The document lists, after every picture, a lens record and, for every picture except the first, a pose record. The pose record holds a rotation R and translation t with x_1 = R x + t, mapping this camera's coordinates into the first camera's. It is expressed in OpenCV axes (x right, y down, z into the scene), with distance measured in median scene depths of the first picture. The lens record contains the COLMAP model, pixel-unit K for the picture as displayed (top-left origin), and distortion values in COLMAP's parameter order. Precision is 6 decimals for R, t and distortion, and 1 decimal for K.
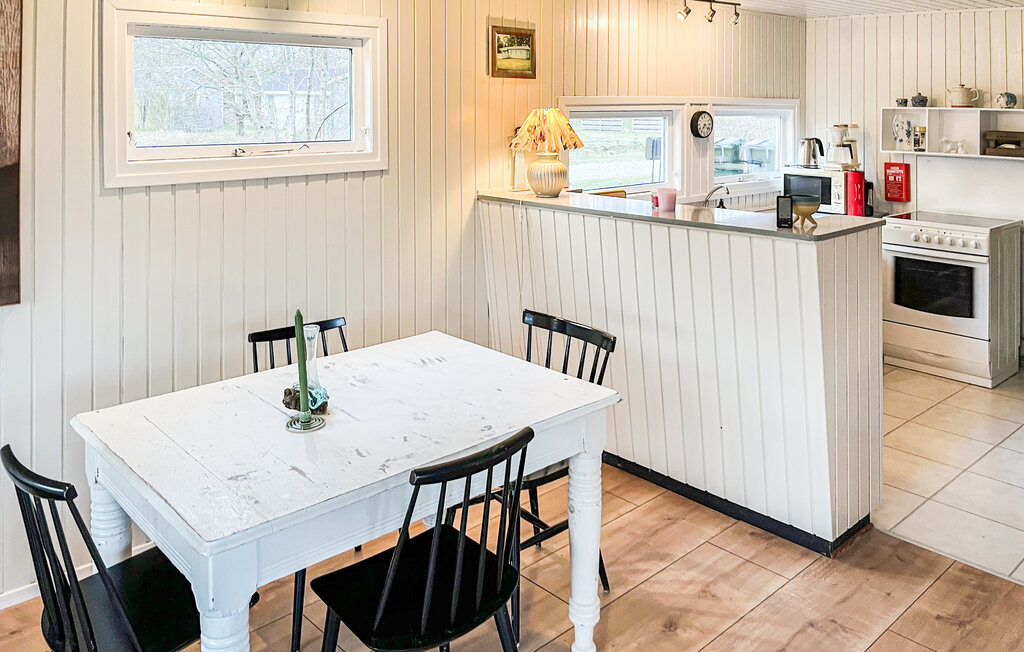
lens RADIAL K [[848.8, 0, 515.5], [0, 848.8, 96.3], [0, 0, 1]] dist [-0.092823, 0.136038]
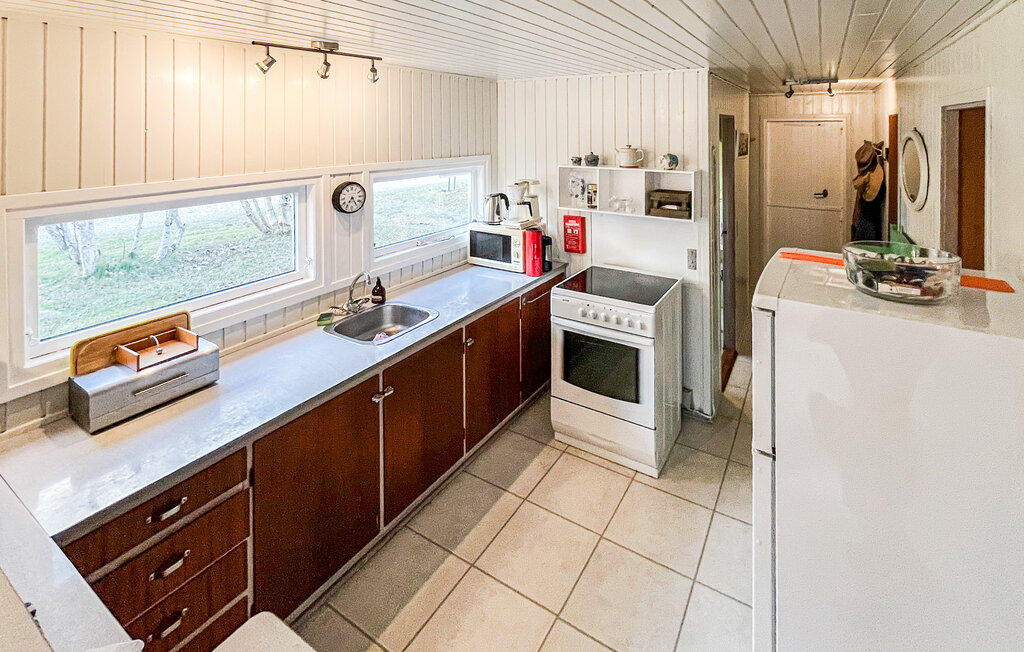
lens RADIAL K [[456.7, 0, 525.9], [0, 456.7, 124.2], [0, 0, 1]] dist [-0.000033, -0.000019]
pose [[0.970085, -0.004984, 0.242716, 0.280218], [0.006407, 0.999967, -0.005073, -0.038282], [-0.242682, 0.006477, 0.970084, 0.494503]]
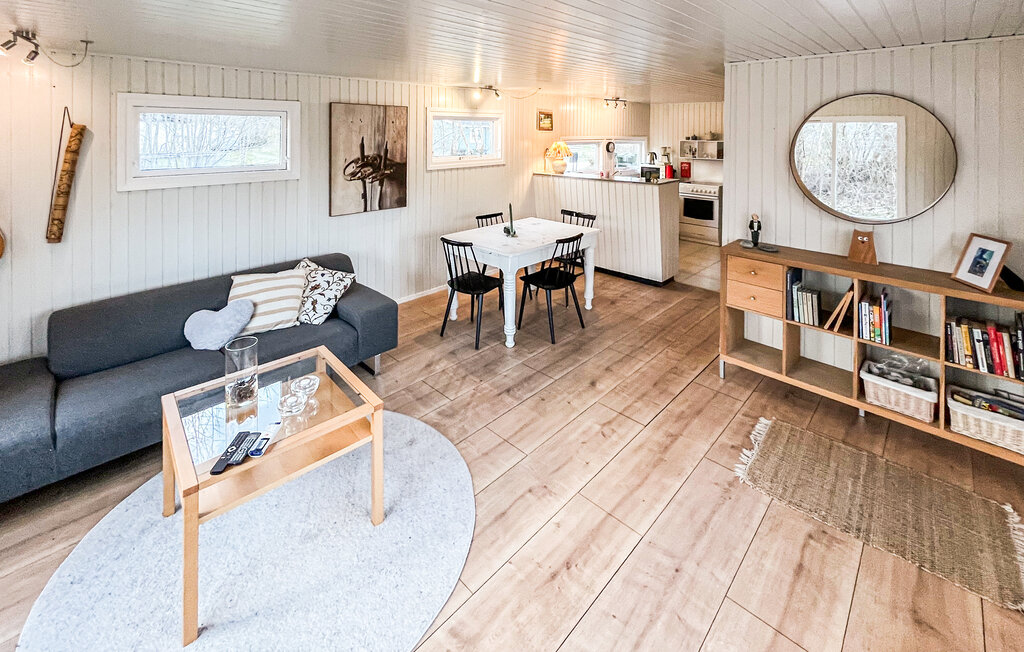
lens RADIAL K [[456.7, 0, 525.9], [0, 456.7, 124.2], [0, 0, 1]] dist [-0.000033, -0.000019]
pose [[0.997072, 0.003302, 0.076402, -0.141717], [-0.002532, 0.999945, -0.010184, -0.021526], [-0.076431, 0.009961, 0.997025, -0.366263]]
